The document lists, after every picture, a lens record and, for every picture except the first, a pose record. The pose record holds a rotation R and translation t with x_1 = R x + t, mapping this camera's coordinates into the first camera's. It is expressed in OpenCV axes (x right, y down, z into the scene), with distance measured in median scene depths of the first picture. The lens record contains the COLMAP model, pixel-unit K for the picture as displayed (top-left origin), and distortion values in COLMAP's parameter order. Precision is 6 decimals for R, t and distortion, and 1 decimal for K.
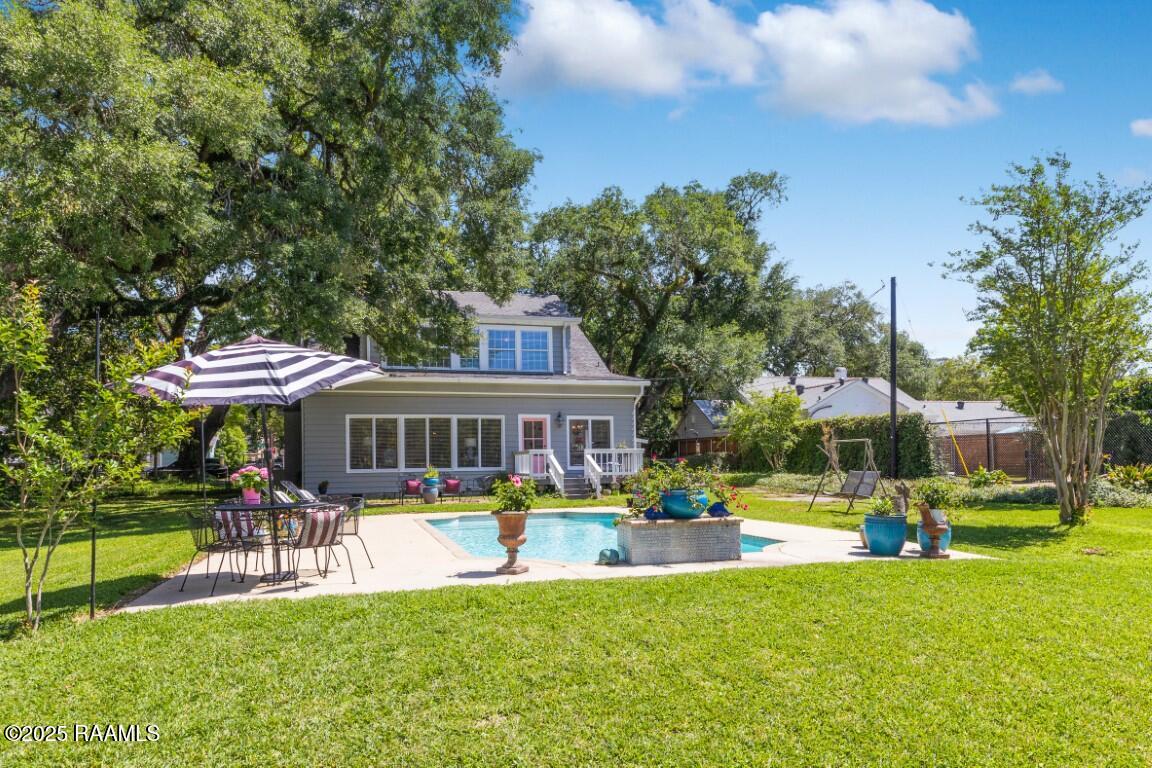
lens RADIAL K [[865.2, 0, 576.0], [0, 865.2, 384.0], [0, 0, 1]] dist [-0.004007, -0.000876]
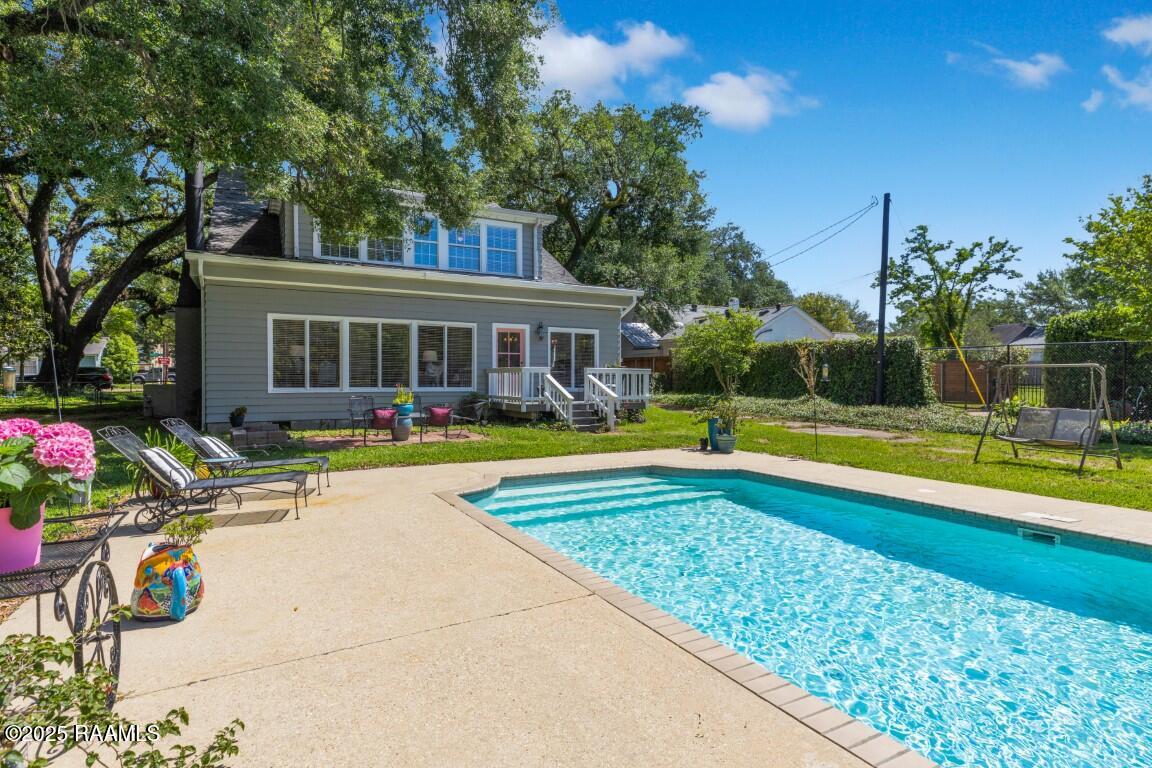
lens RADIAL K [[660.6, 0, 576.1], [0, 660.6, 363.0], [0, 0, 1]] dist [-0.001952, -0.000431]
pose [[0.976895, 0.023506, 0.212423, -0.118625], [-0.038104, 0.997165, 0.064889, 0.028528], [-0.210296, -0.071484, 0.975021, 0.365453]]
